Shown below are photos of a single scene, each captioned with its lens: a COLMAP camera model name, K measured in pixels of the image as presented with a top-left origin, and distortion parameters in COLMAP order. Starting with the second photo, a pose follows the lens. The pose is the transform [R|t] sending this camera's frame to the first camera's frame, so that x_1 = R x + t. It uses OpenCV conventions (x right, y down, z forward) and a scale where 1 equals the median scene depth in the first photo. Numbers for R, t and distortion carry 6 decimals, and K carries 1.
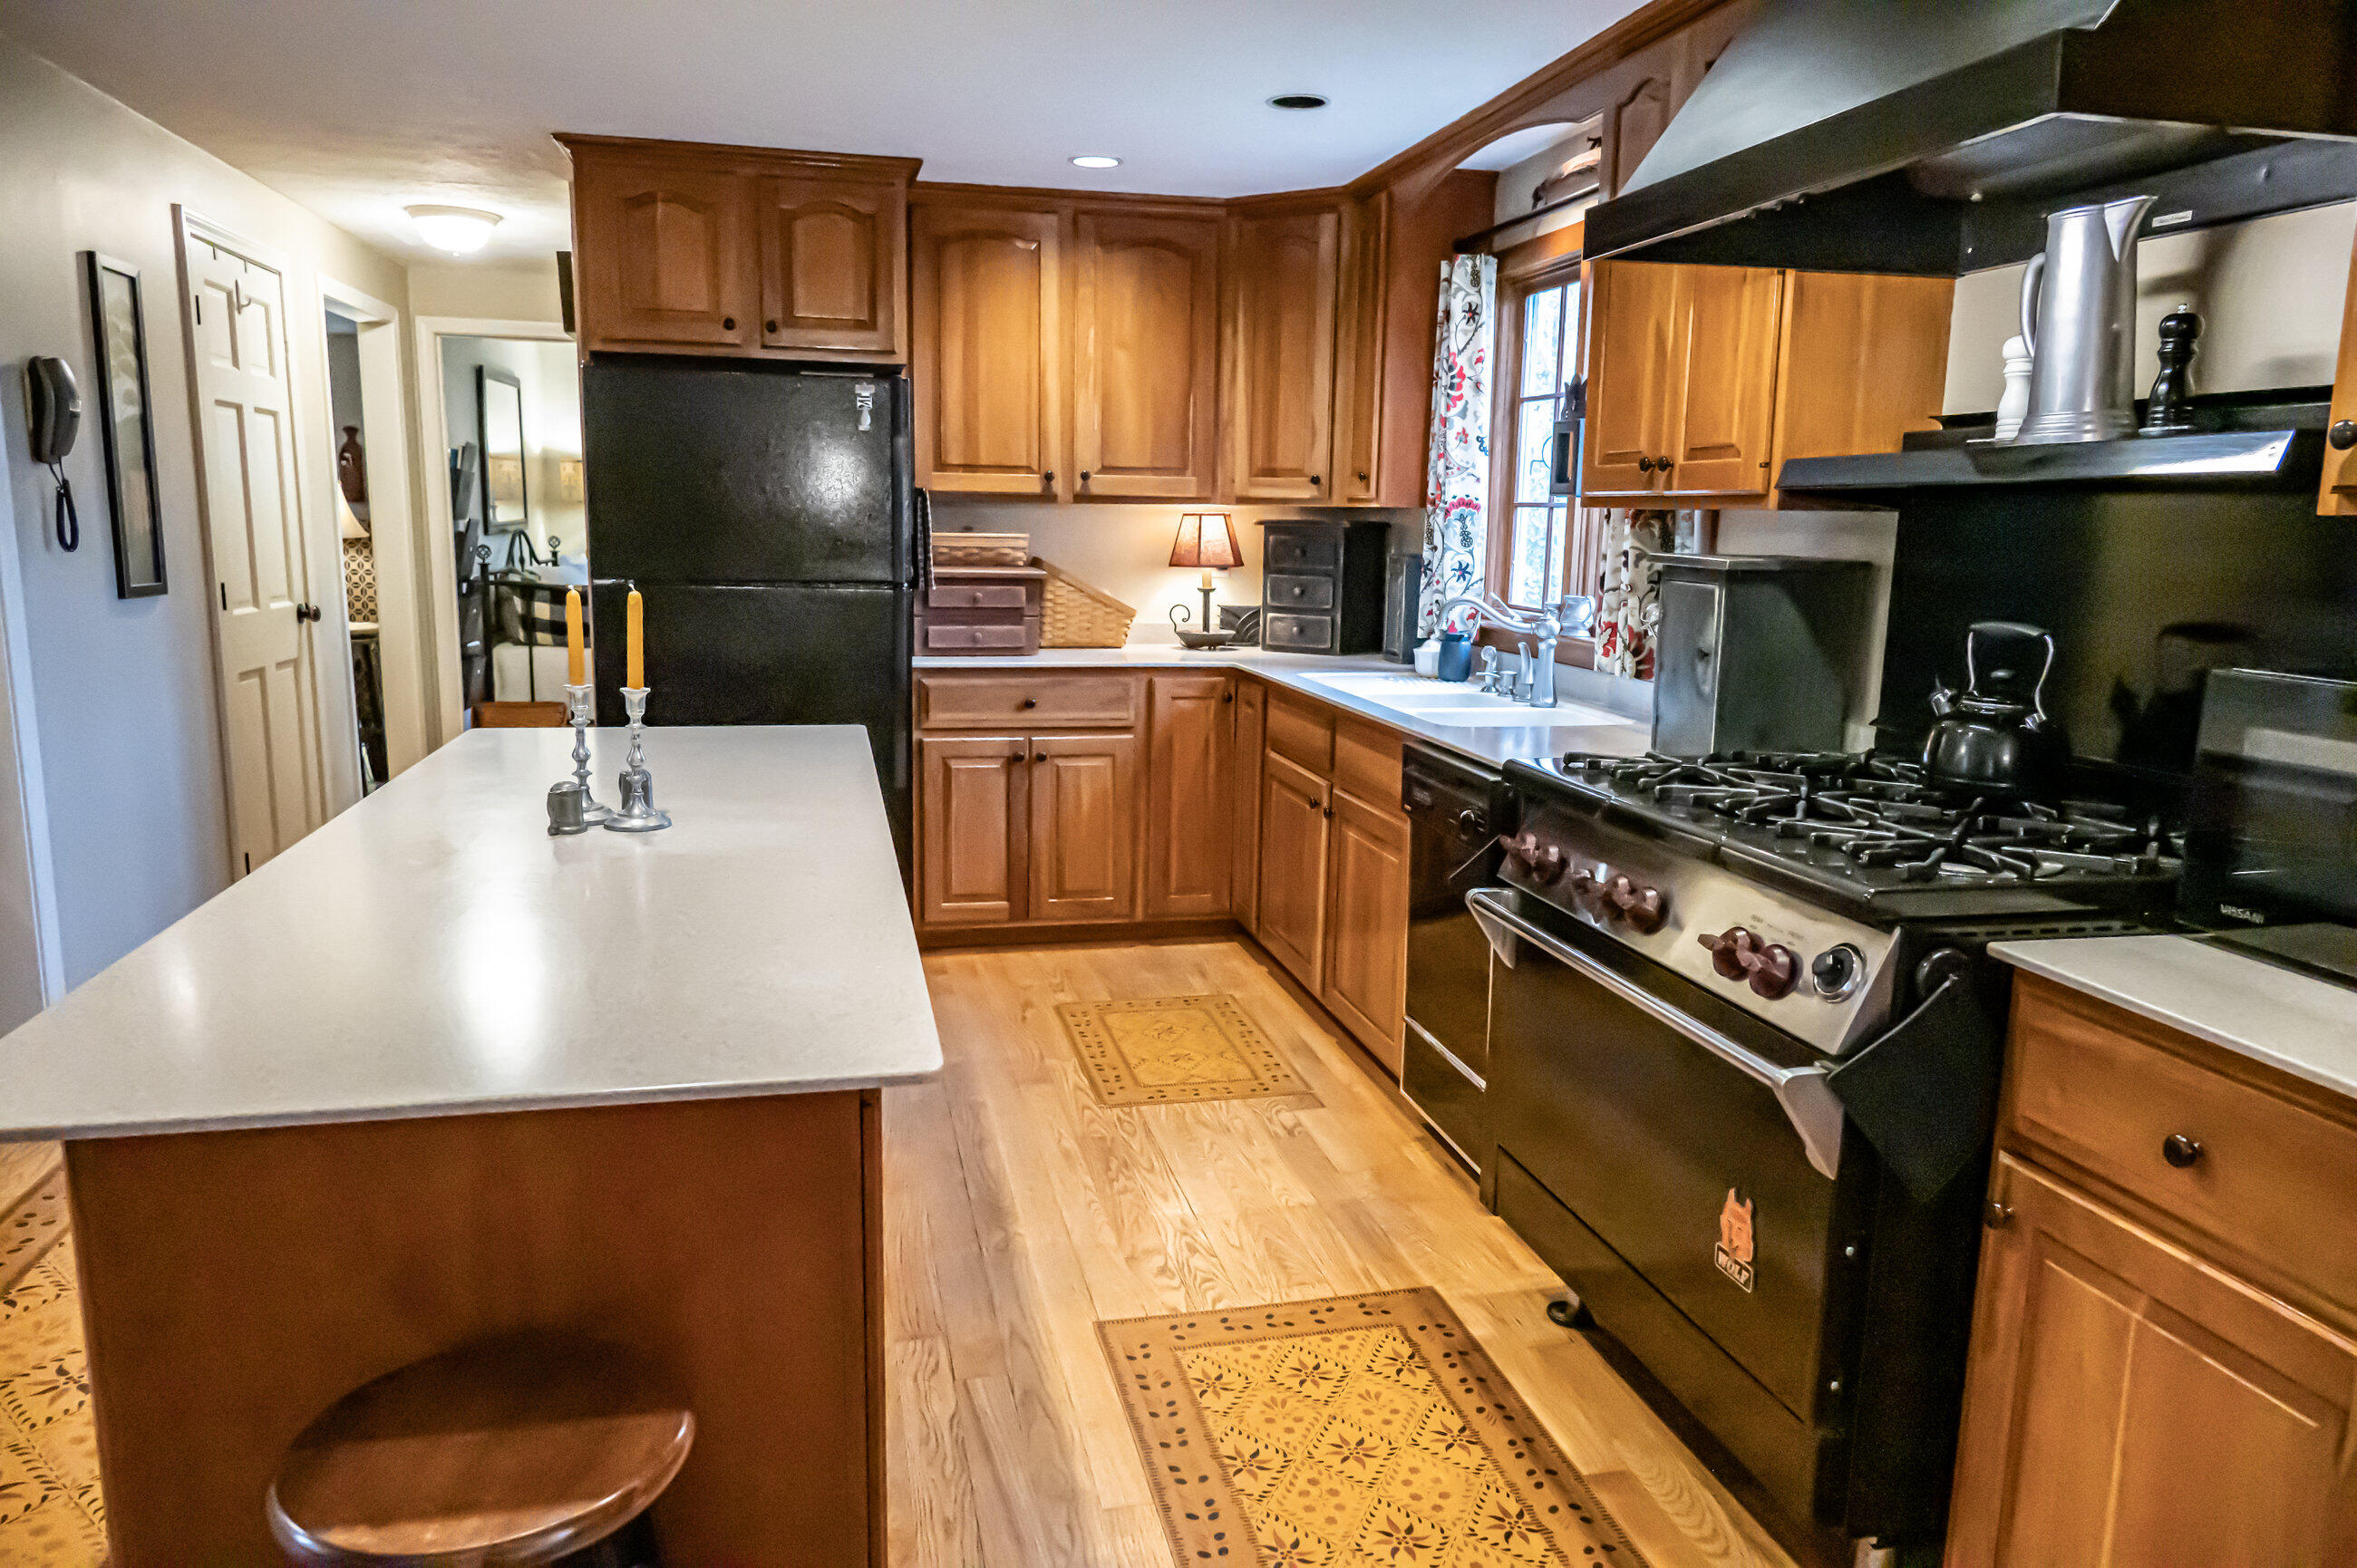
lens RADIAL K [[1572.6, 0, 1178.6], [0, 1572.6, 781.0], [0, 0, 1]] dist [0.001695, 0.003790]
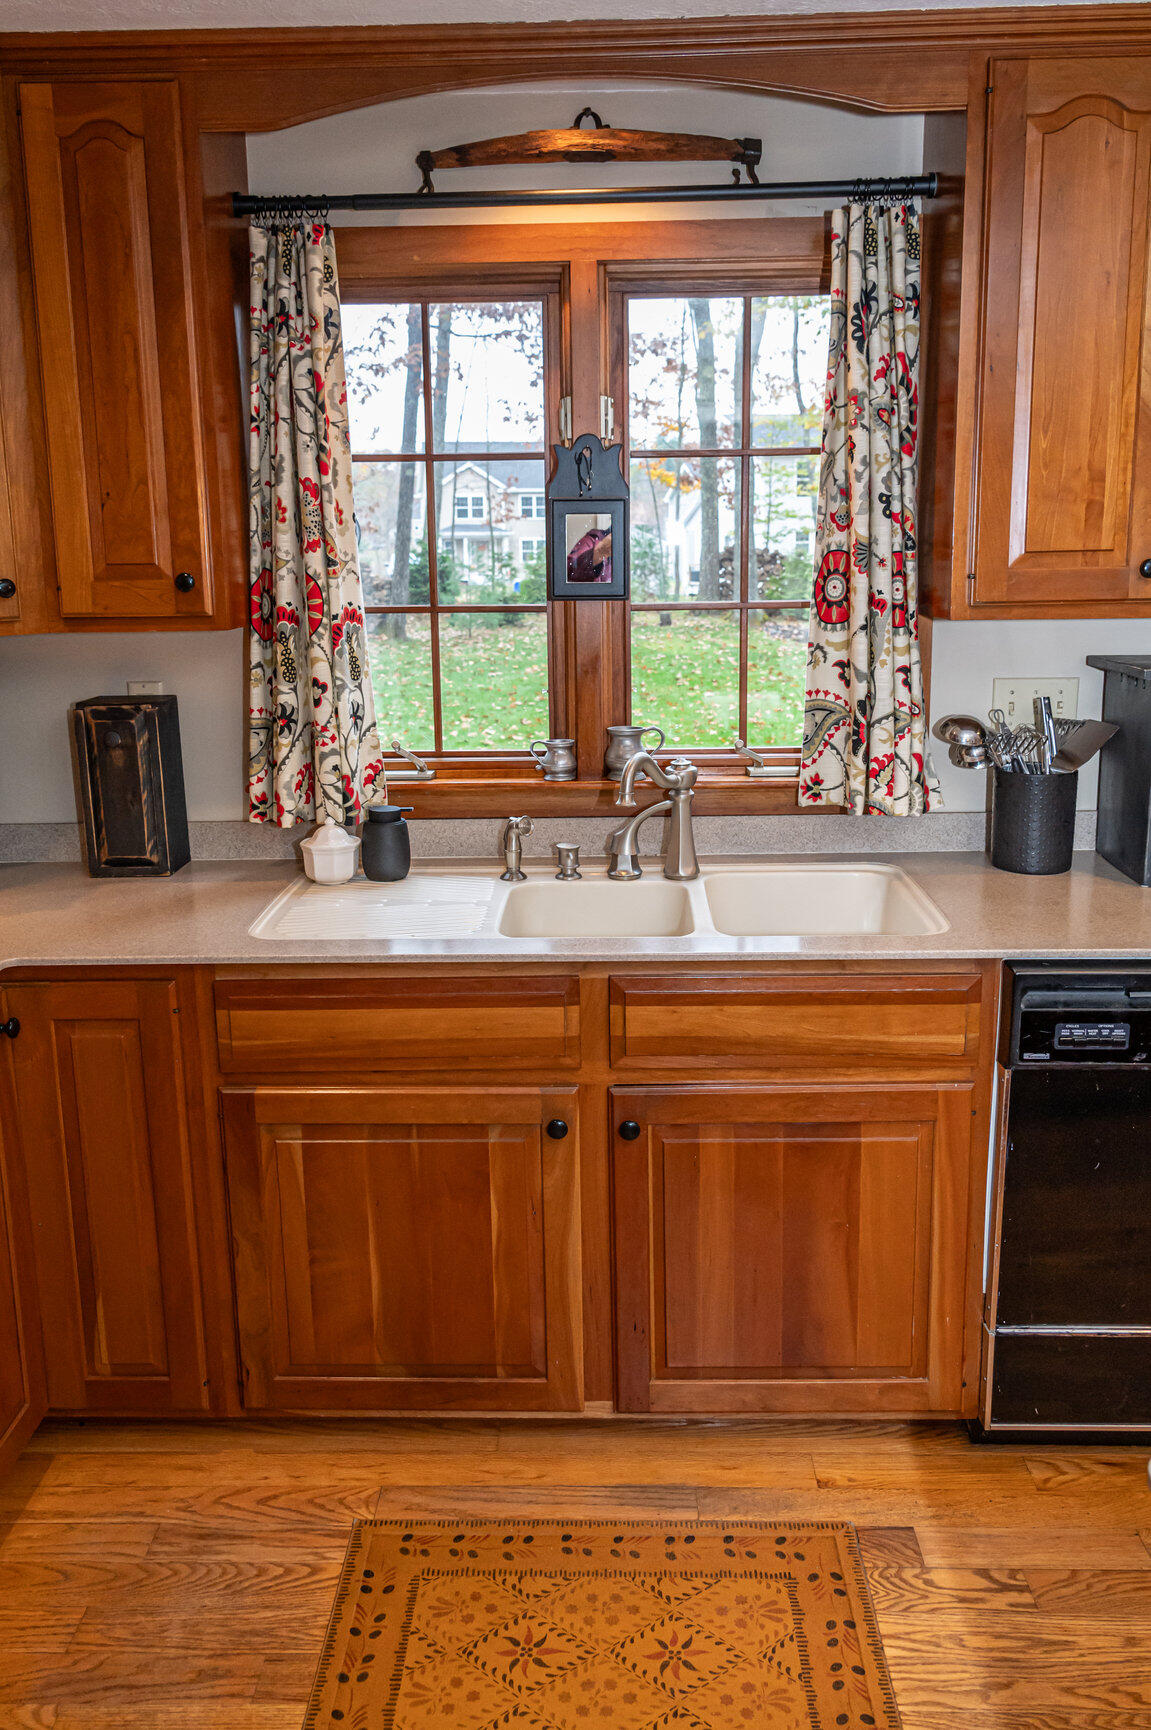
lens RADIAL K [[1292.8, 0, 577.7], [0, 1292.8, 872.5], [0, 0, 1]] dist [0.004034, -0.000911]
pose [[0.242503, -0.200265, 0.949255, -0.336239], [0.180264, 0.970724, 0.158743, -0.143810], [-0.953256, 0.132620, 0.271505, 0.793401]]
